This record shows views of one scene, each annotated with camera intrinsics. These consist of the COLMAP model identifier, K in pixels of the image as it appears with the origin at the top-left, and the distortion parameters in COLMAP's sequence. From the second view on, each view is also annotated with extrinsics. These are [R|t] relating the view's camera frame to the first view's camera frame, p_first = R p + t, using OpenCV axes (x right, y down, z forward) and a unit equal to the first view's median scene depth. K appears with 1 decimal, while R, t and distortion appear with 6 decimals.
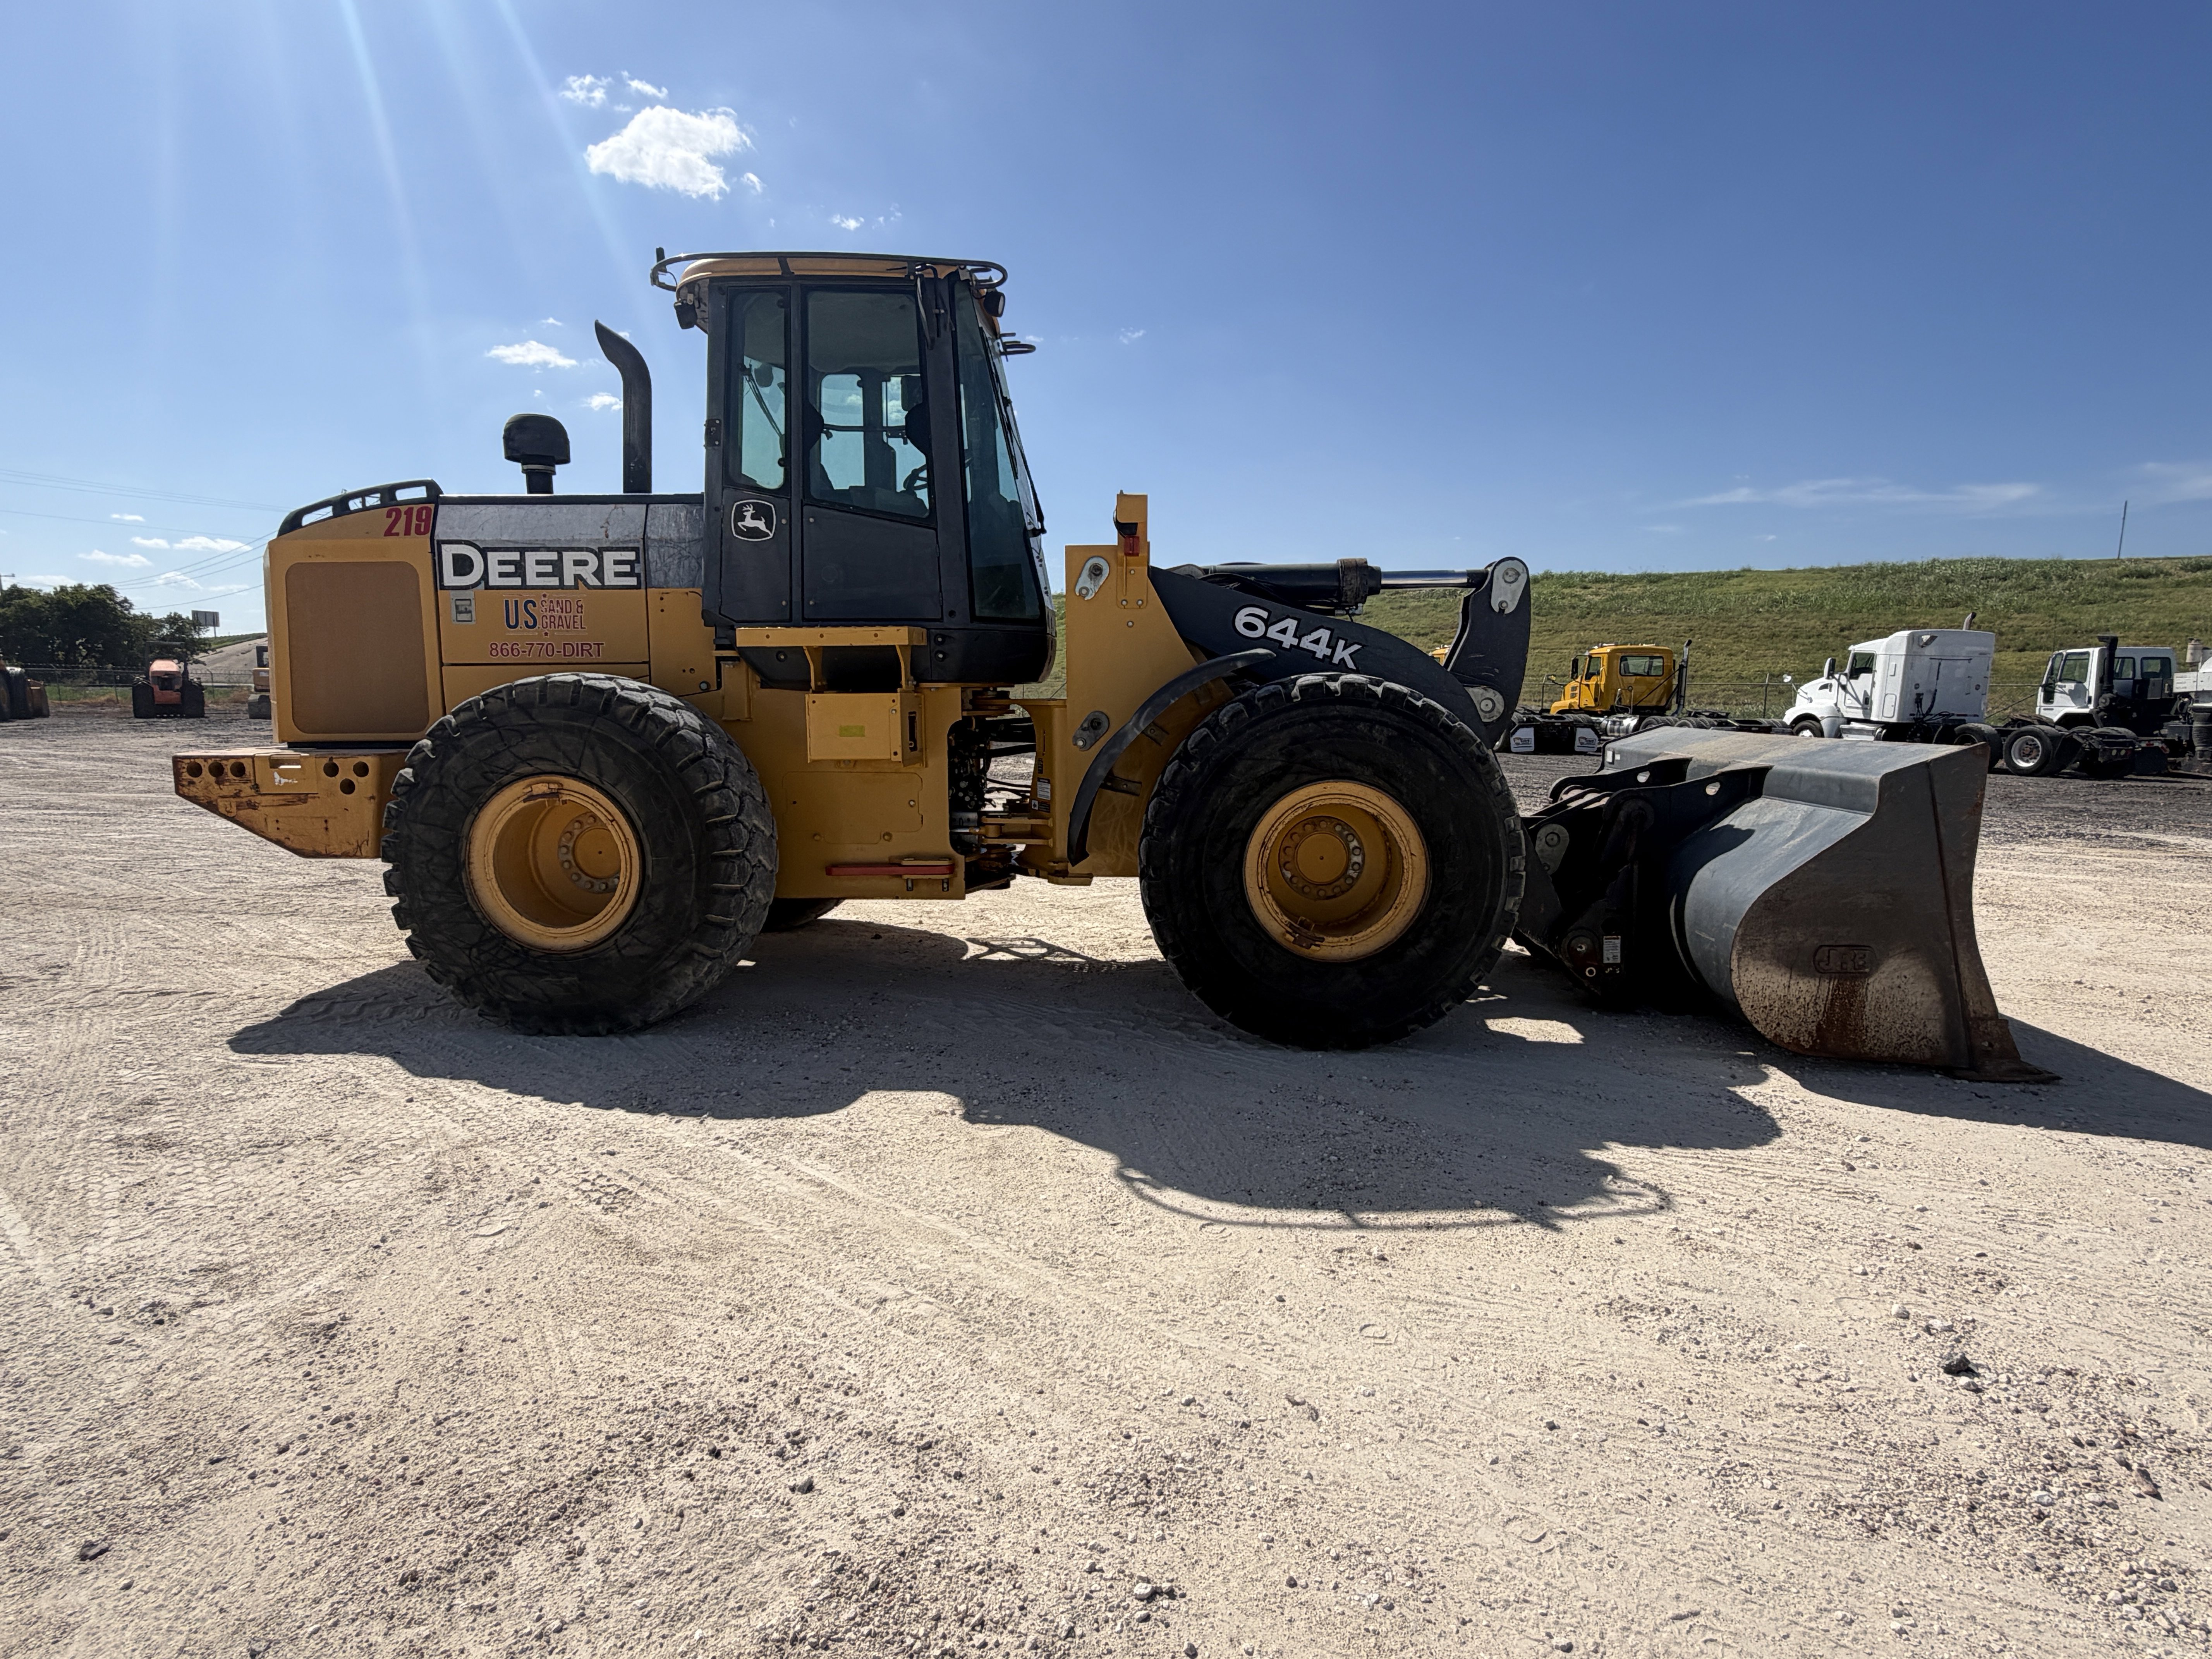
lens RADIAL K [[1176.3, 0, 1106.0], [0, 1176.3, 829.5], [0, 0, 1]] dist [0.002887, -0.000206]
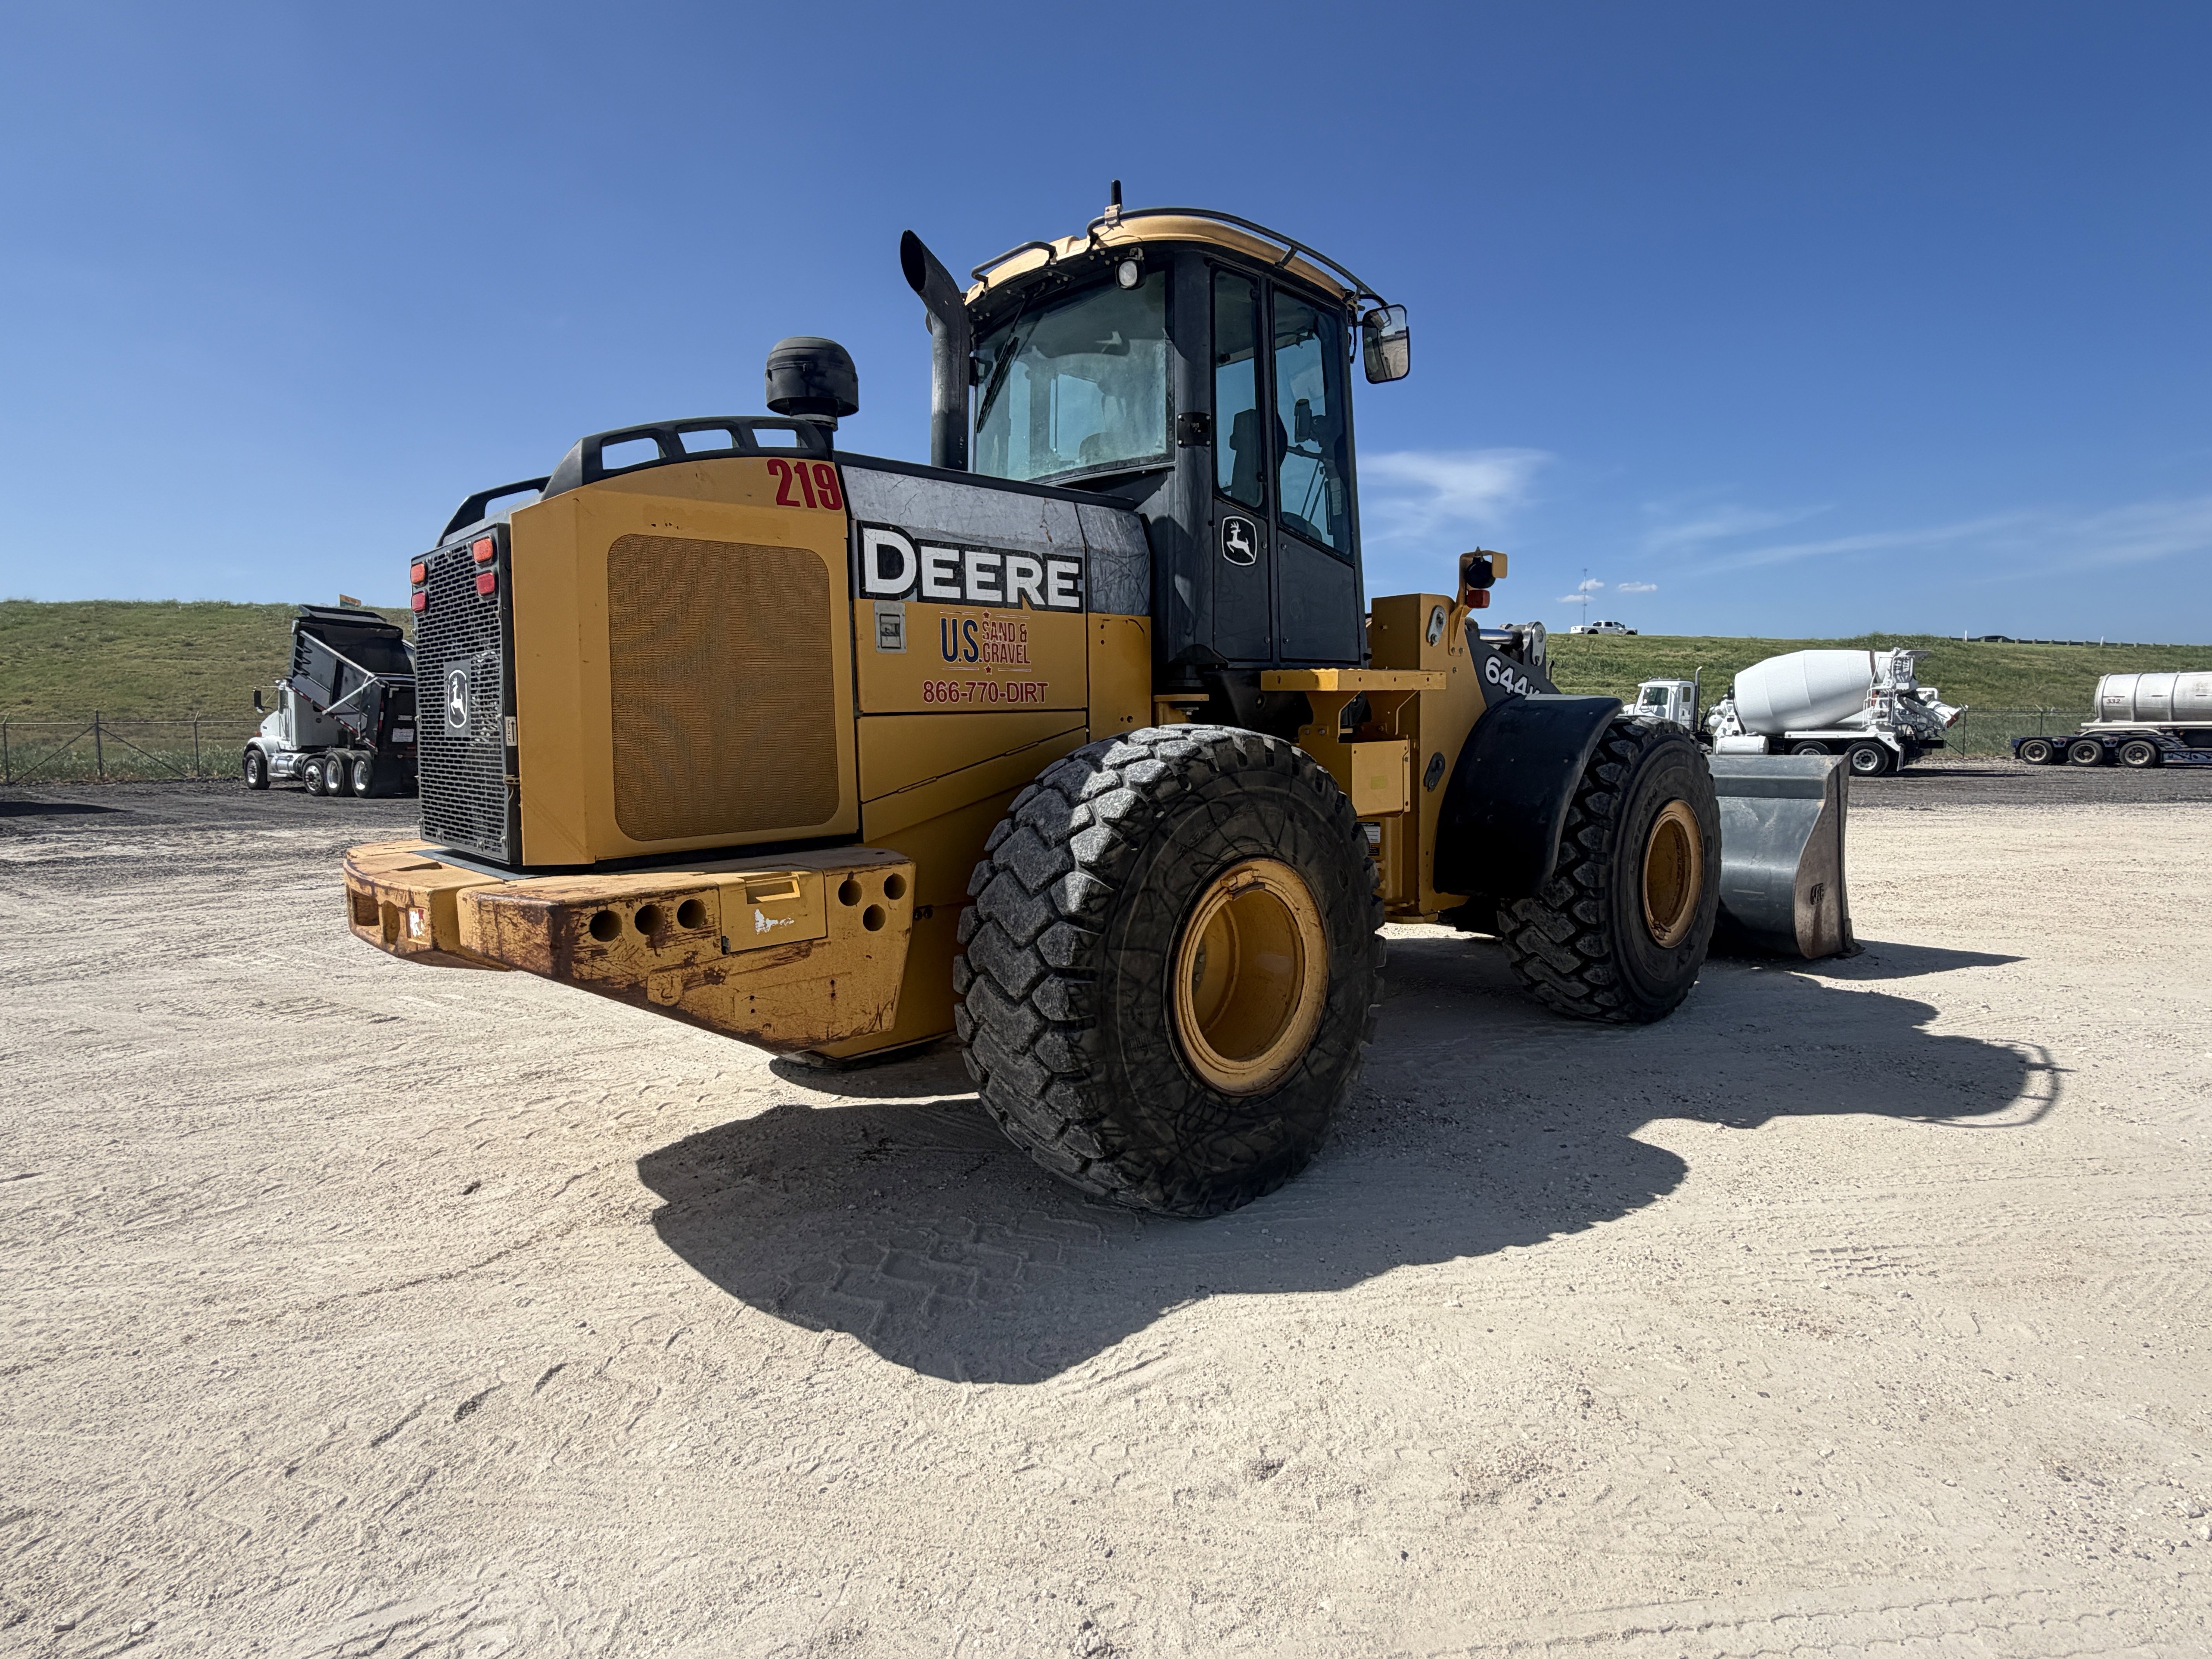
lens RADIAL K [[1176.3, 0, 1106.0], [0, 1176.3, 829.5], [0, 0, 1]] dist [0.002887, -0.000206]
pose [[0.698227, -0.079461, 0.711453, -0.973975], [0.100196, 0.994886, 0.012783, -0.076409], [-0.708830, 0.062359, 0.702617, 0.483679]]
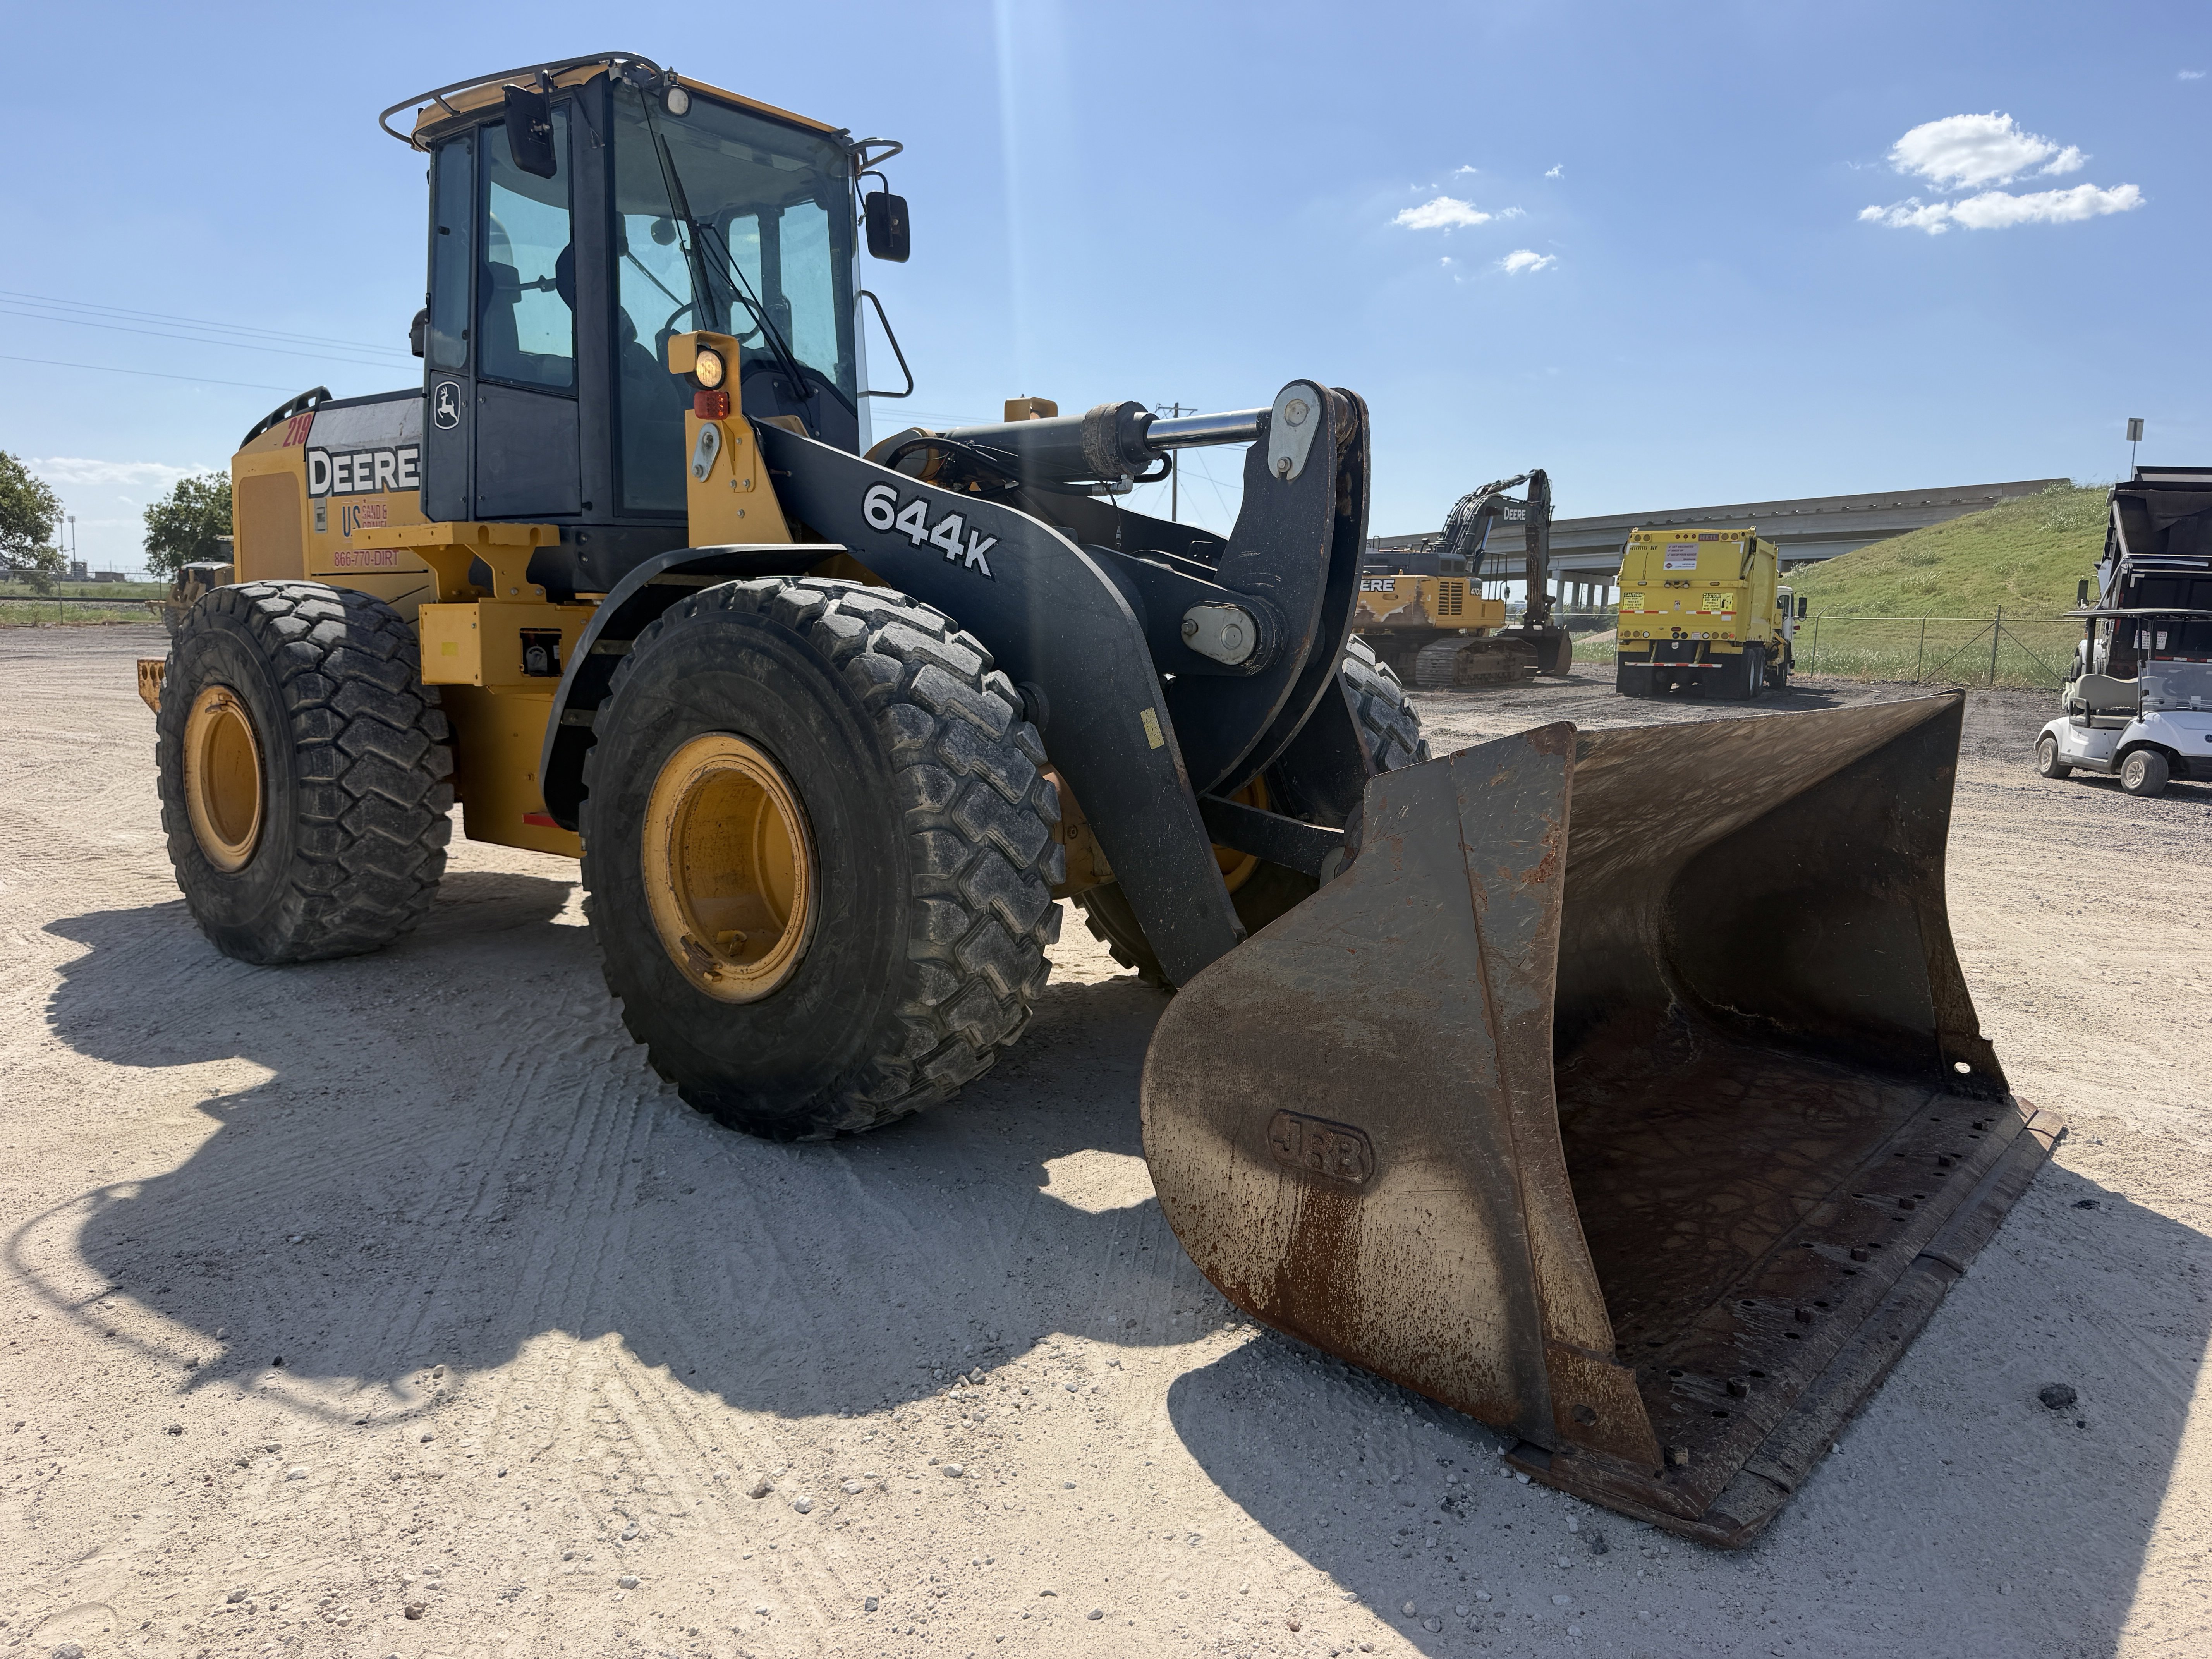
lens RADIAL K [[1552.2, 0, 1116.2], [0, 1552.2, 822.3], [0, 0, 1]] dist [0.067546, -0.091413]
pose [[0.804459, 0.087599, -0.587513, 0.799056], [-0.088639, 0.995695, 0.027090, -0.030943], [0.587357, 0.030284, 0.808761, 0.358672]]
